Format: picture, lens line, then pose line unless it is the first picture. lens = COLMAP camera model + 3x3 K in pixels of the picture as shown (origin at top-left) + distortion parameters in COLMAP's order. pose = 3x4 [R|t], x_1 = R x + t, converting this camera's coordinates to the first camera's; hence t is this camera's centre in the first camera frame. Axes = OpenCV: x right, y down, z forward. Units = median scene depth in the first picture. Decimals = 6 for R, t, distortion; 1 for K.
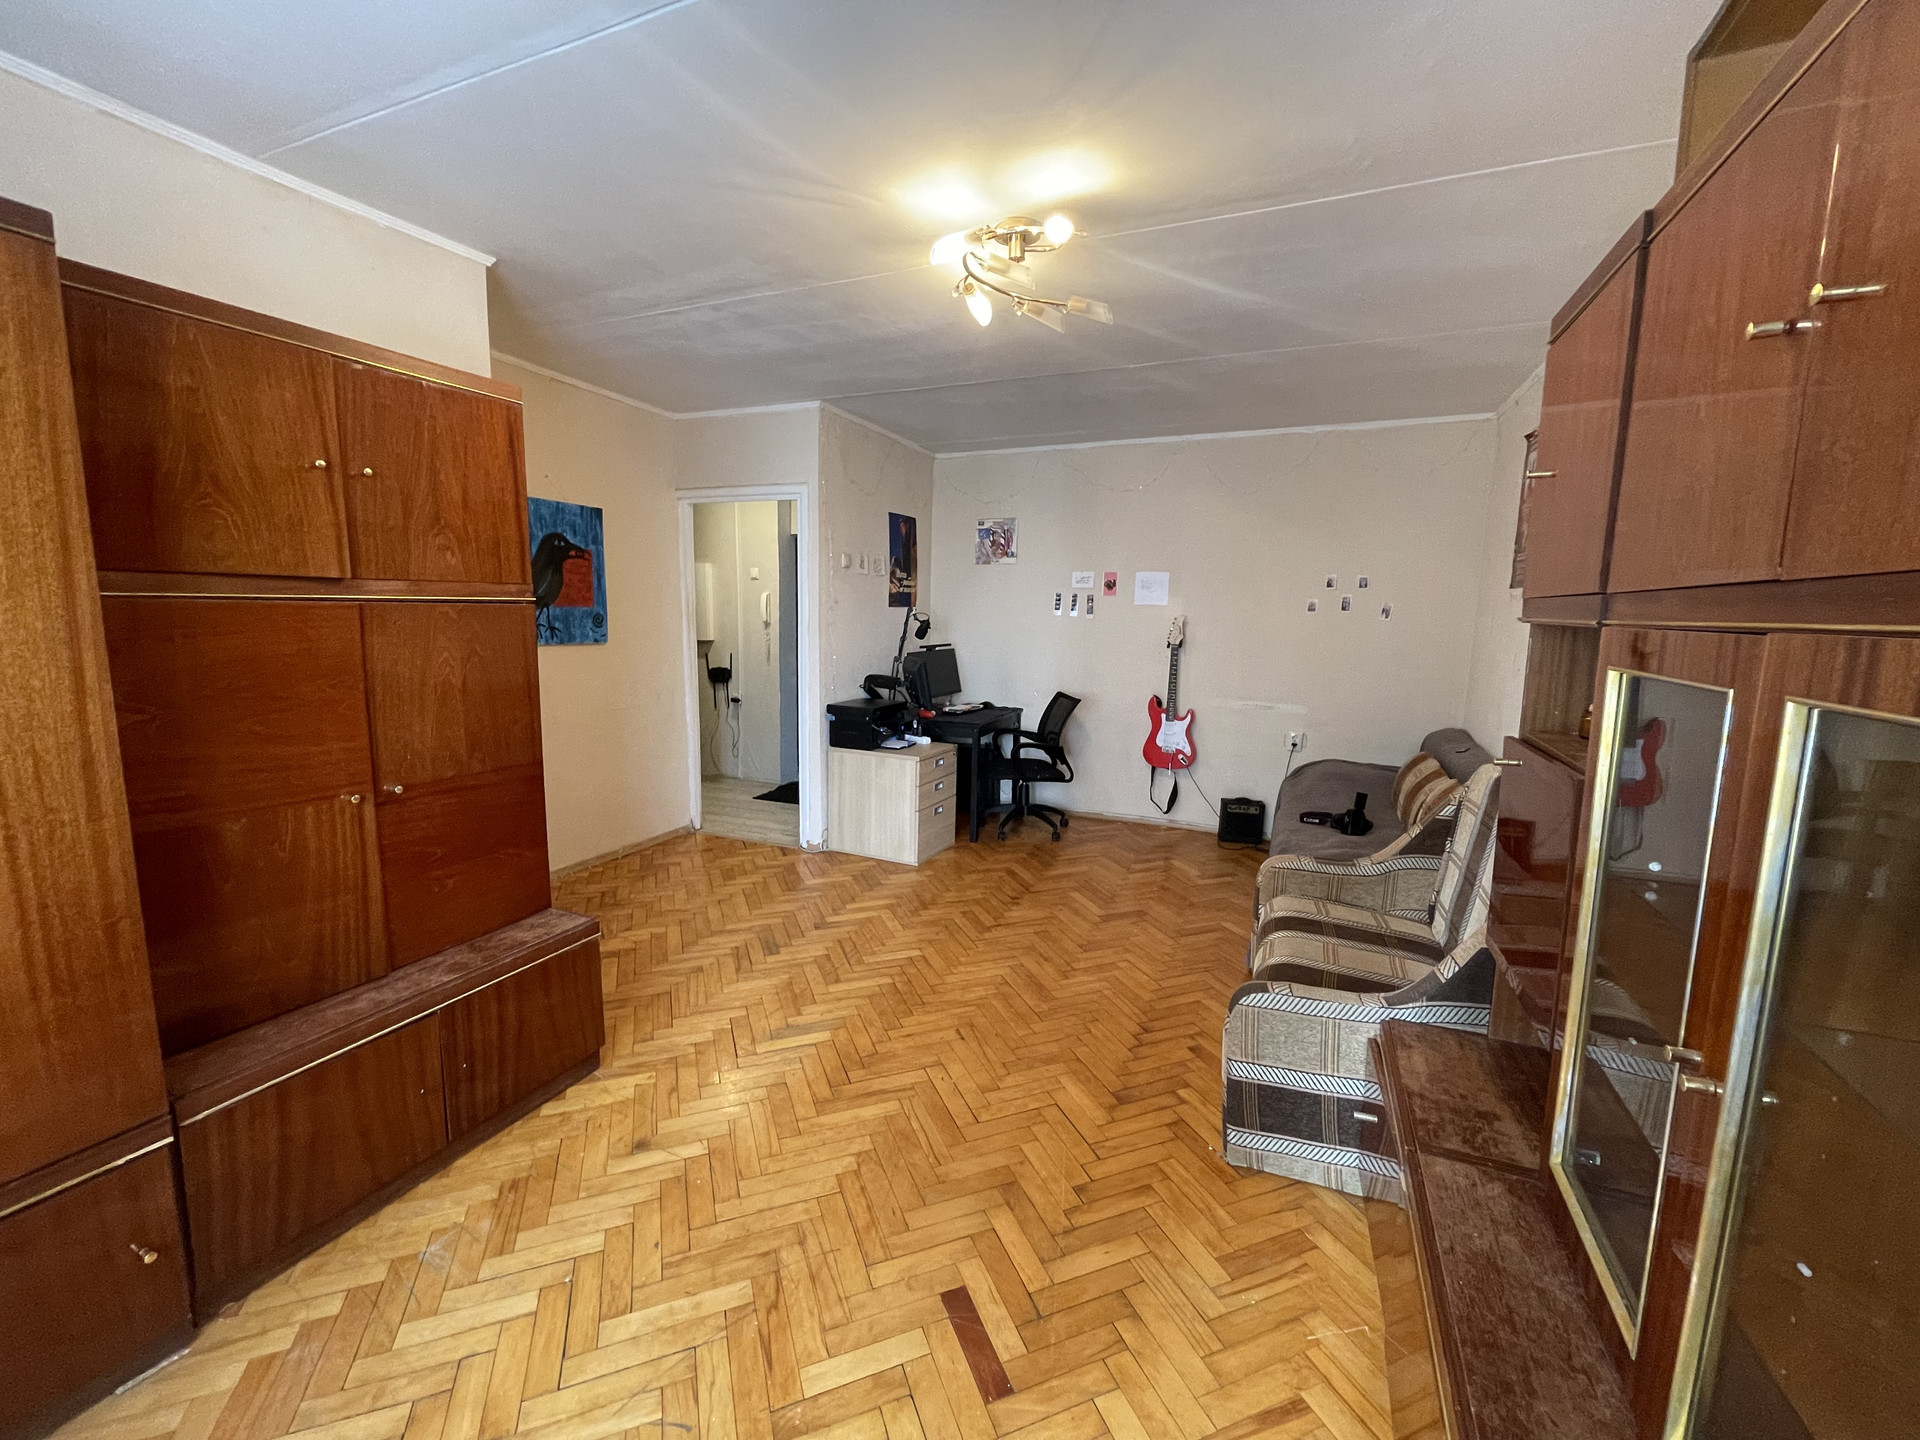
lens RADIAL K [[785.1, 0, 957.9], [0, 785.1, 709.6], [0, 0, 1]] dist [-0.001000, 0.002327]
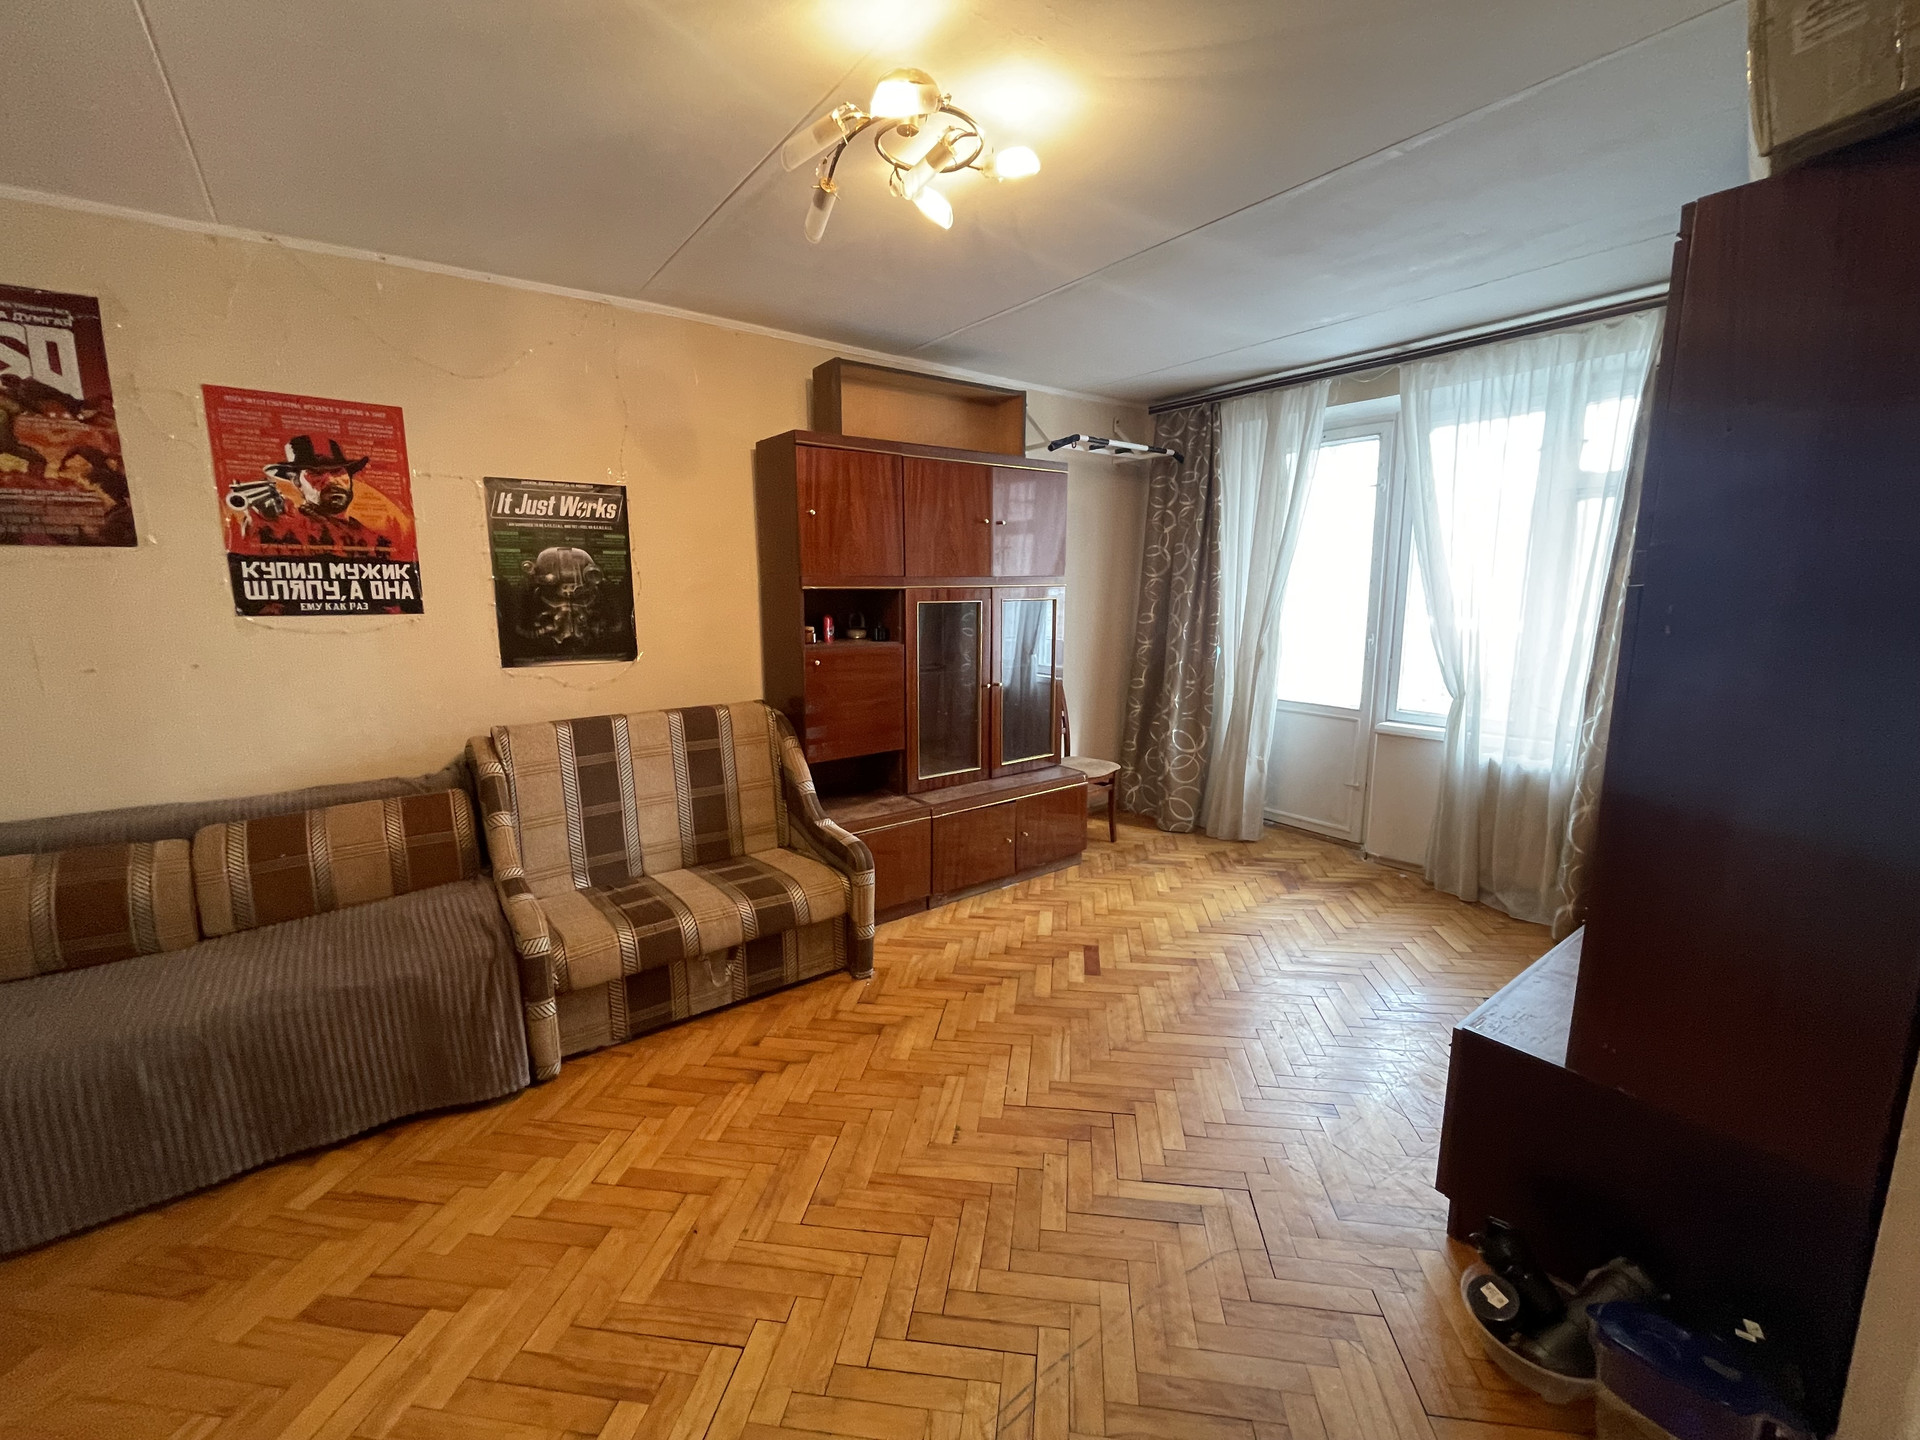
lens RADIAL K [[785.1, 0, 957.9], [0, 785.1, 709.6], [0, 0, 1]] dist [-0.001000, 0.002327]
pose [[-0.872403, -0.084644, 0.481403, -0.181563], [0.057867, 0.960080, 0.273676, -0.110222], [-0.485350, 0.266613, -0.832678, 0.825477]]
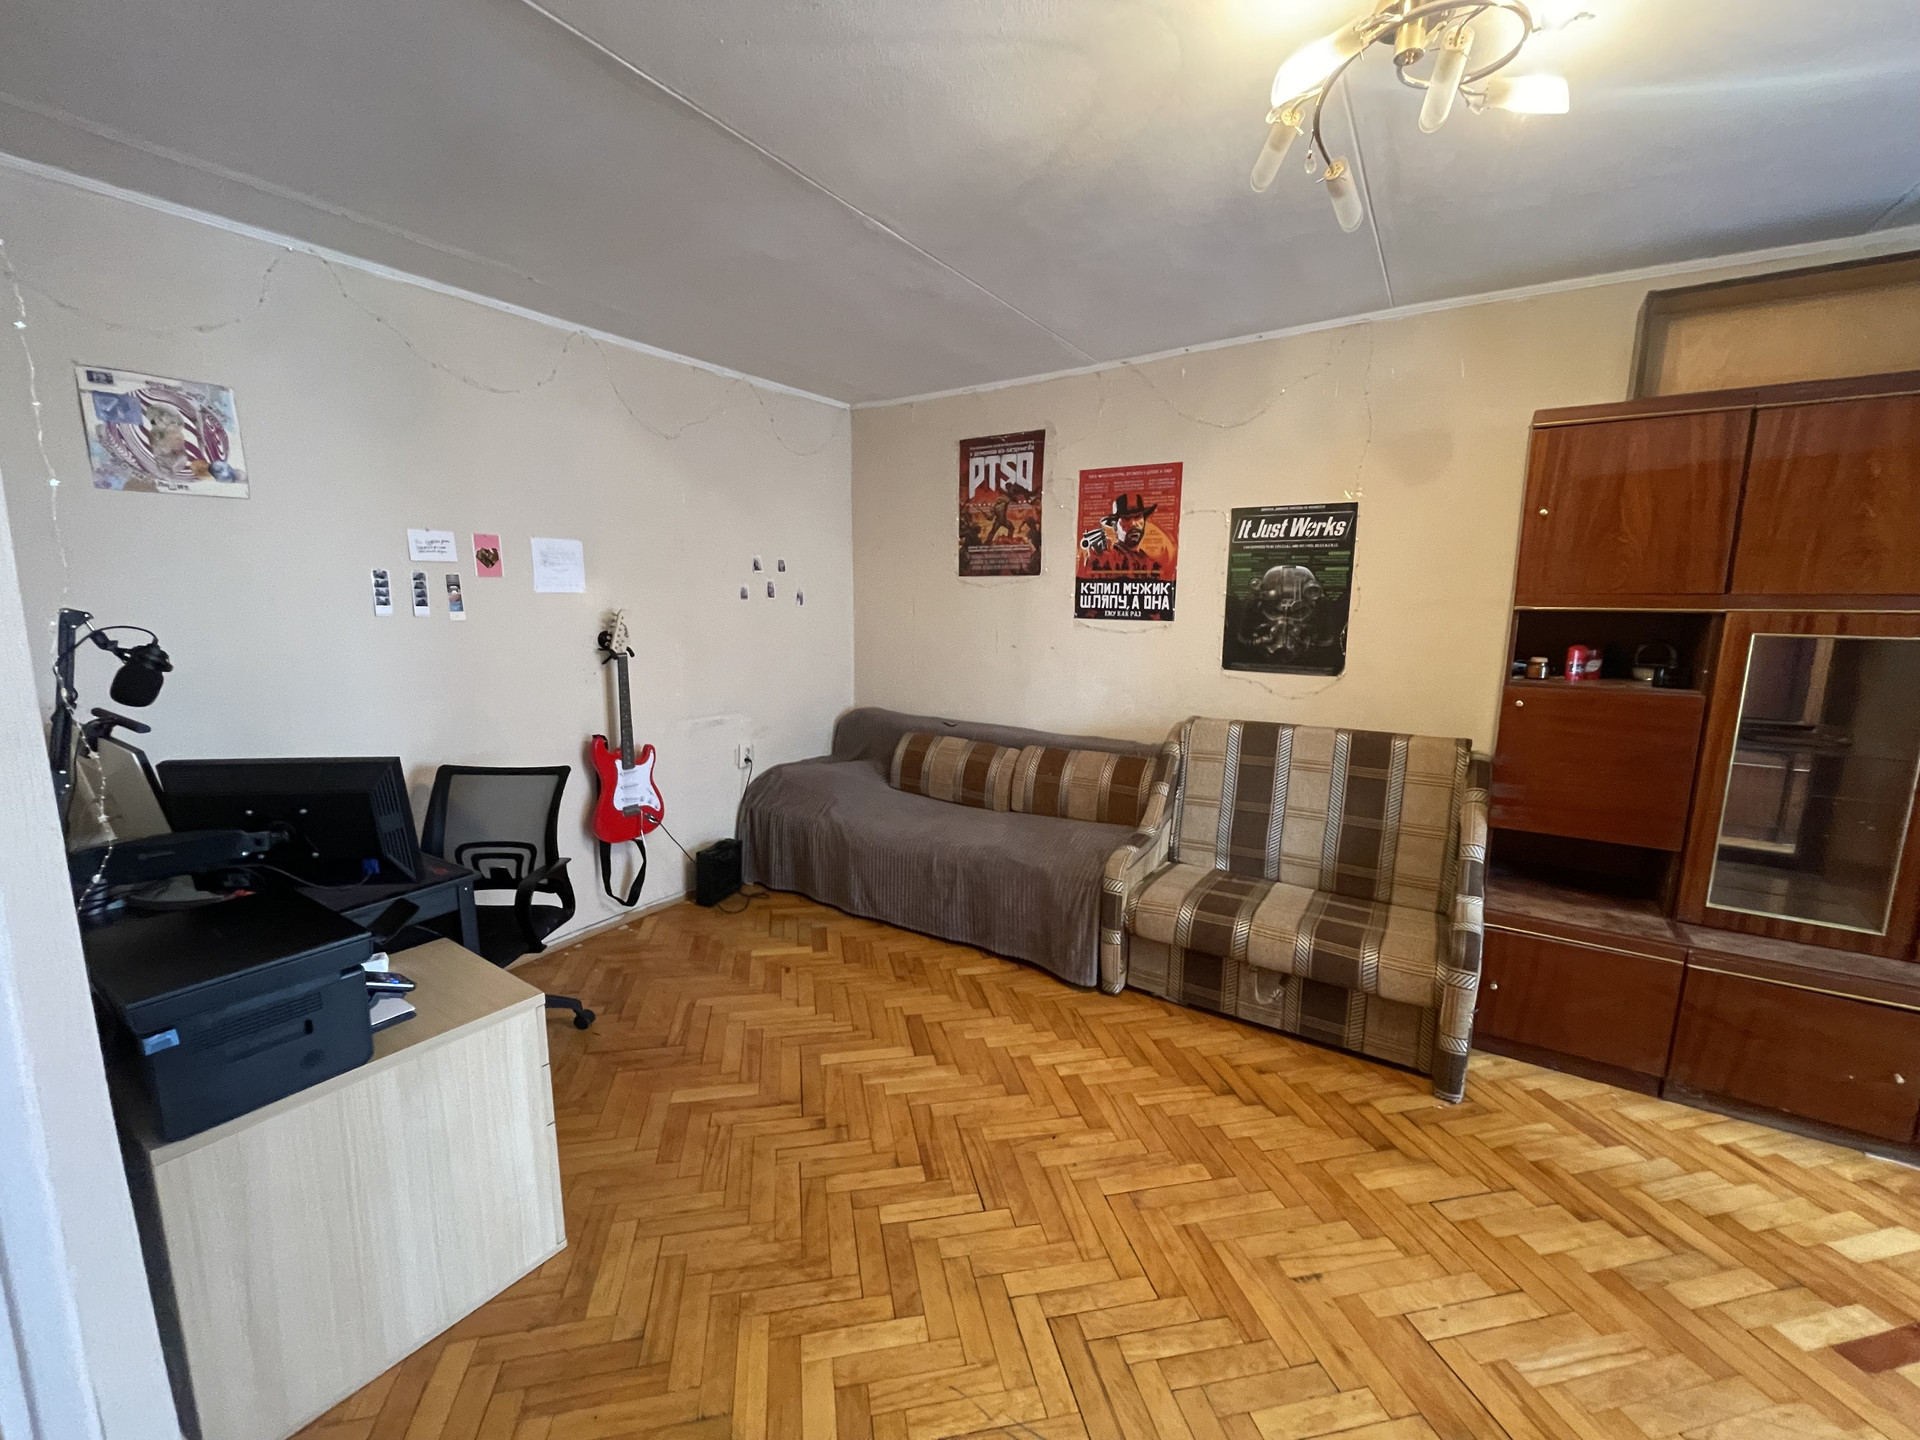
lens RADIAL K [[785.1, 0, 957.9], [0, 785.1, 709.6], [0, 0, 1]] dist [-0.001000, 0.002327]
pose [[0.160113, -0.158265, 0.974329, -0.319690], [0.126843, 0.982178, 0.138696, -0.089975], [-0.978915, 0.101380, 0.177334, 0.600167]]
